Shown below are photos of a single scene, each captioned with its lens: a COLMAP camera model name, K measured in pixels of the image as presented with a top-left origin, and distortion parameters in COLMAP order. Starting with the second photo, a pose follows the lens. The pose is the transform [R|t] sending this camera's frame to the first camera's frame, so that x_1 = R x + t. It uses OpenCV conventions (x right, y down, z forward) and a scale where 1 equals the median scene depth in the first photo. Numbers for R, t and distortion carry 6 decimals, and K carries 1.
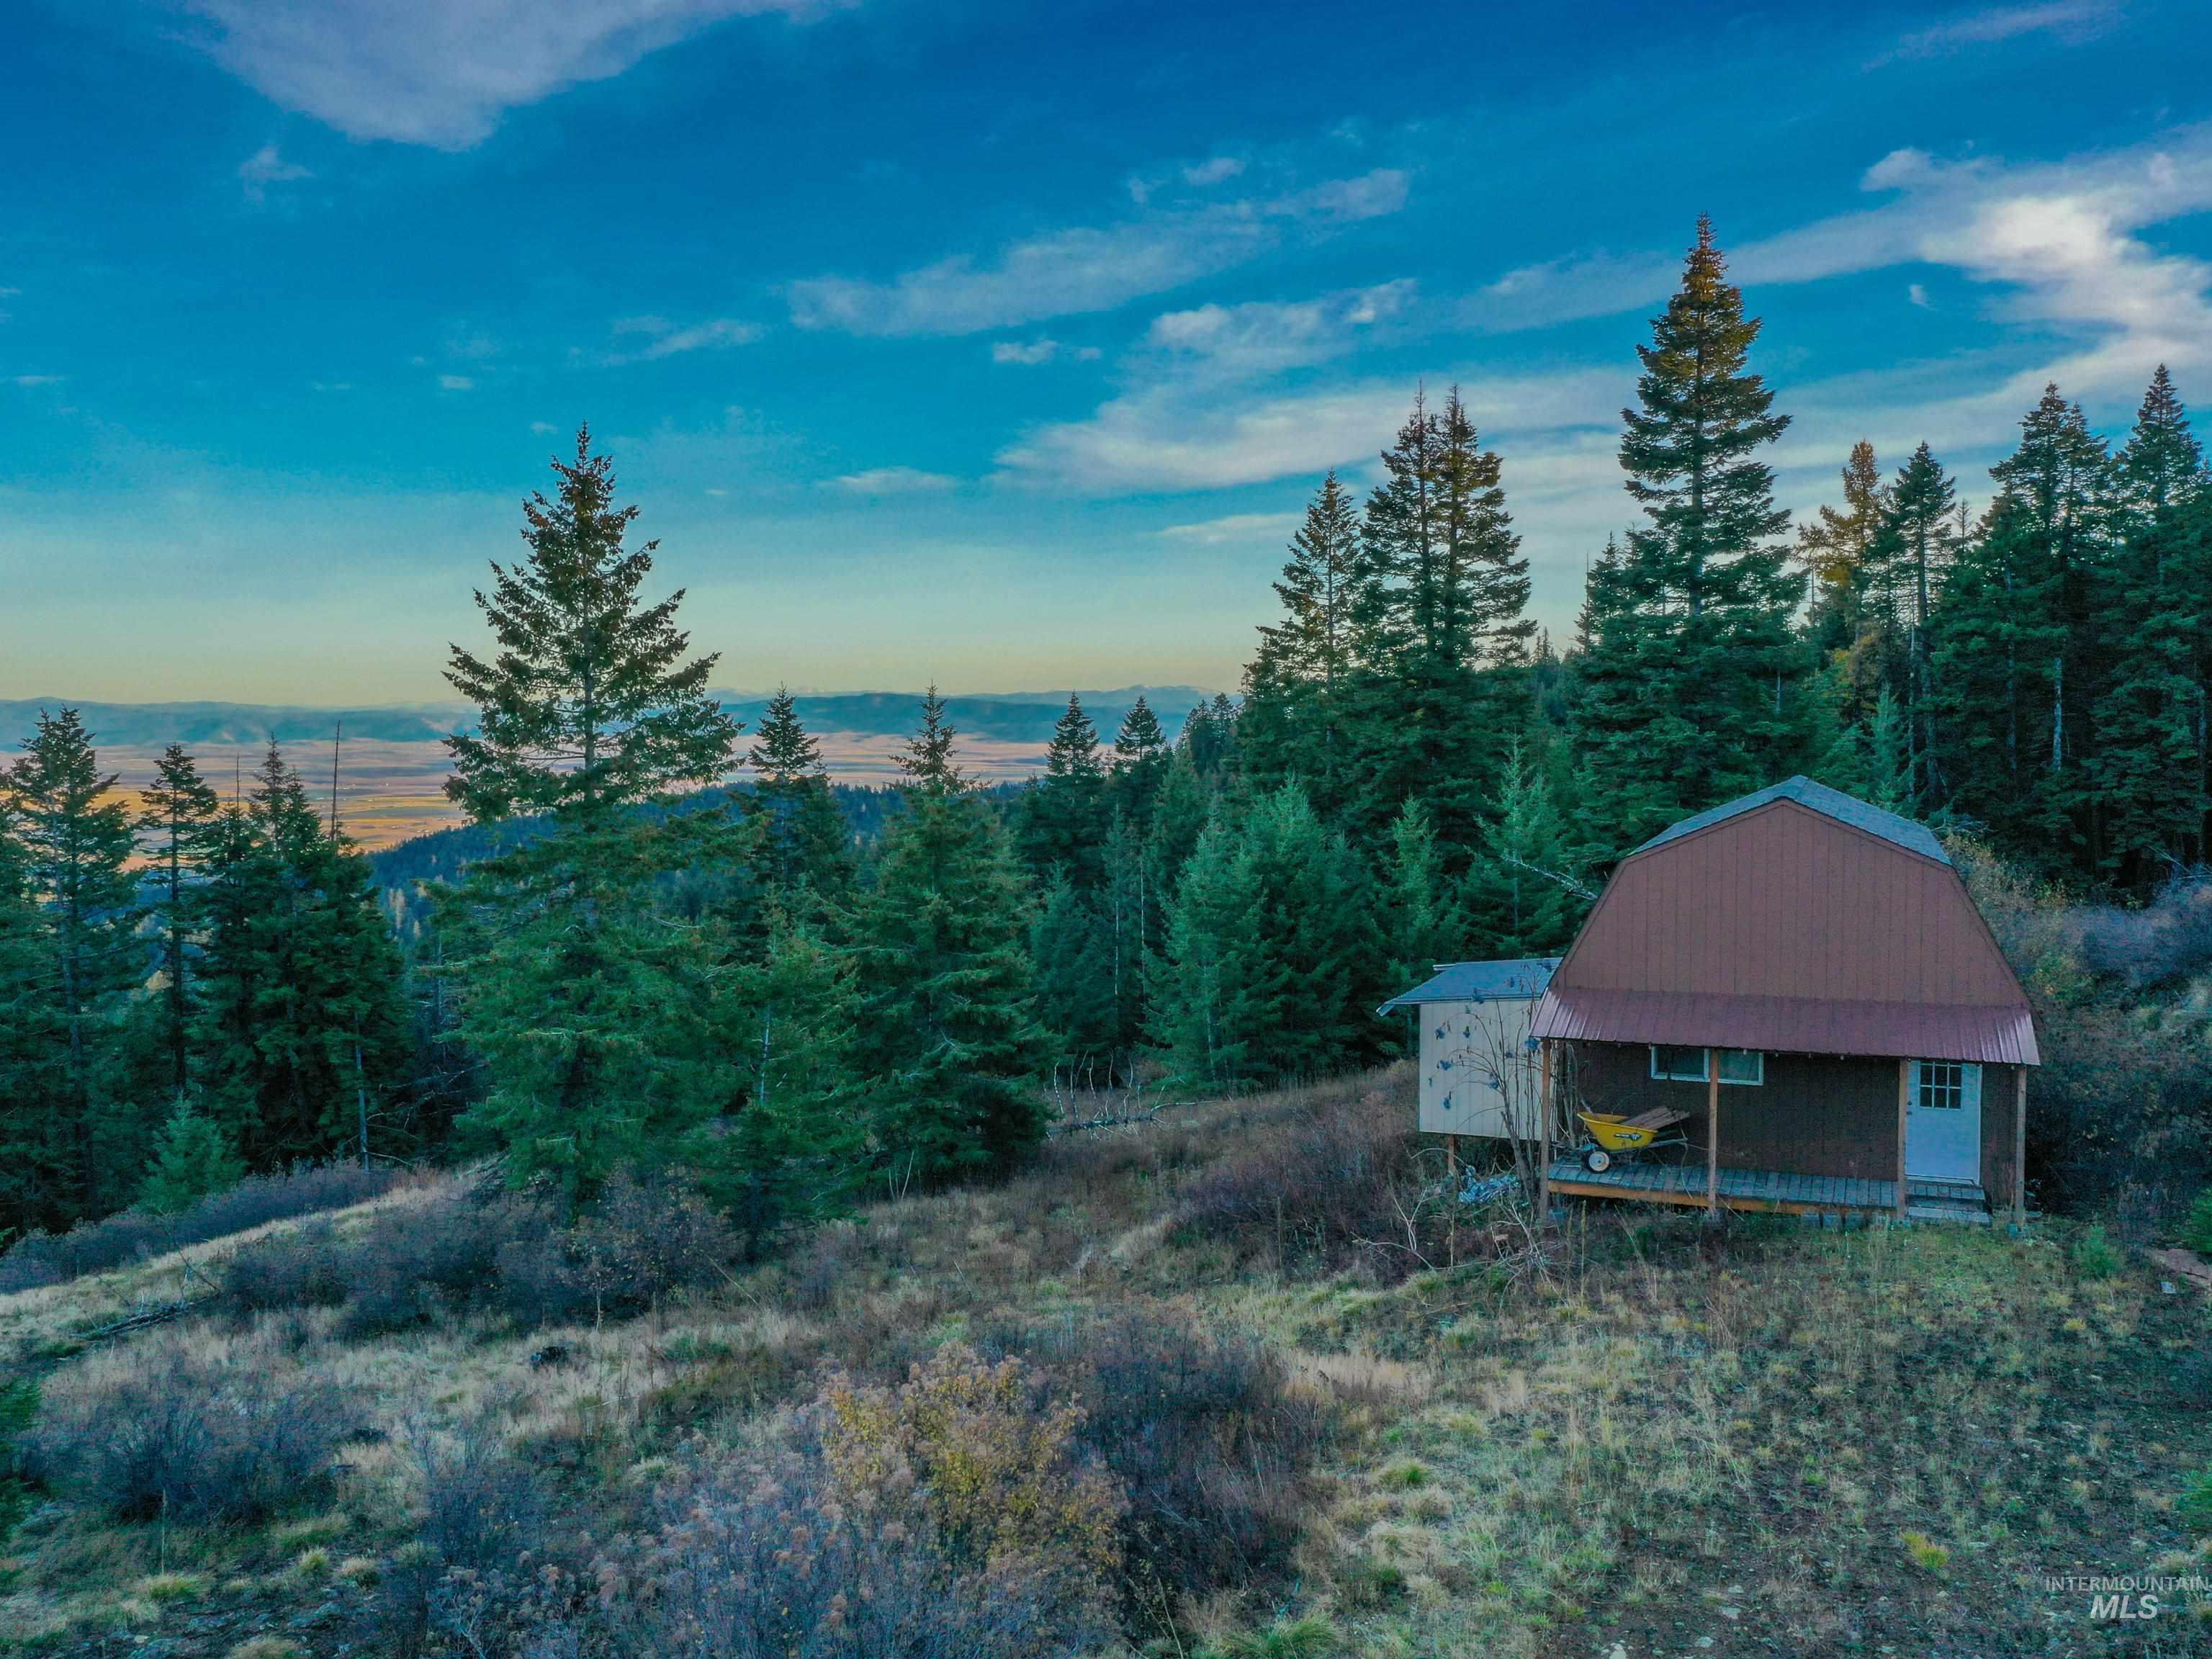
lens RADIAL K [[1954.1, 0, 985.5], [0, 1954.1, 825.9], [0, 0, 1]] dist [-0.006279, 0.005646]
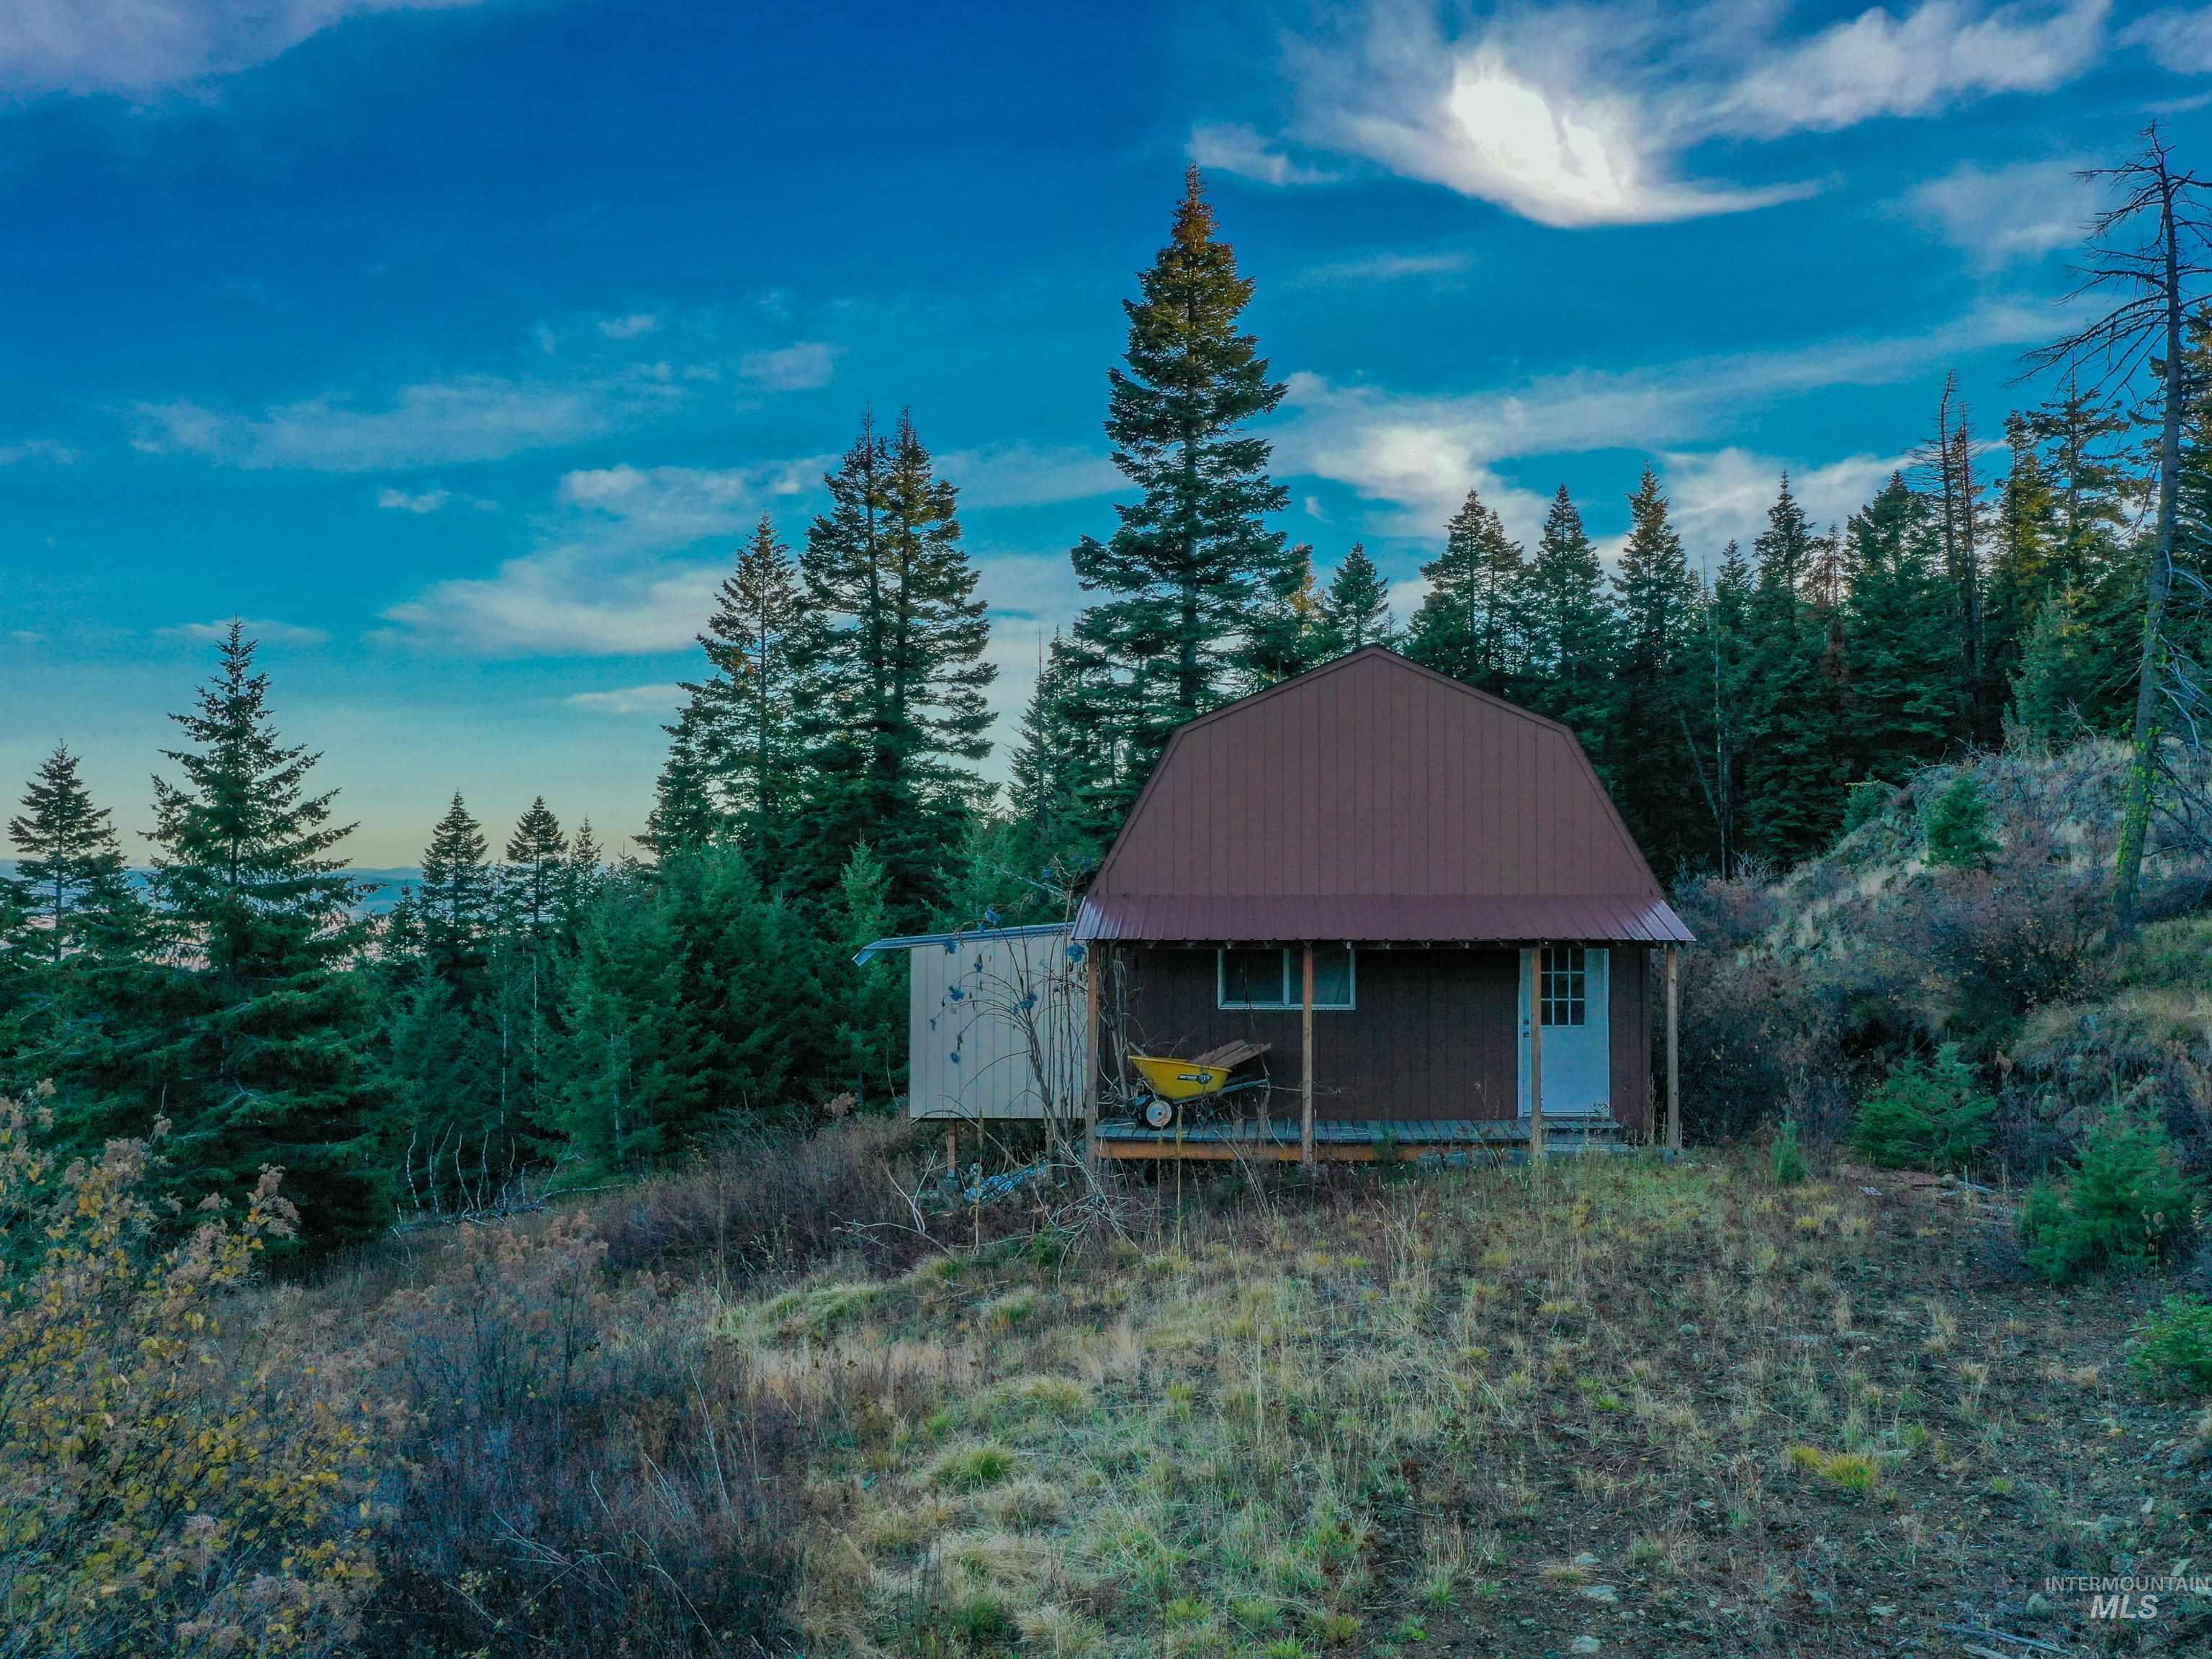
lens RADIAL K [[1977.0, 0, 1171.0], [0, 1977.0, 898.3], [0, 0, 1]] dist [-0.003665, 0.001310]
pose [[0.926093, 0.017348, 0.376896, 0.016305], [0.008225, 0.997777, -0.066137, 0.067902], [-0.377206, 0.064349, 0.923891, 0.144743]]
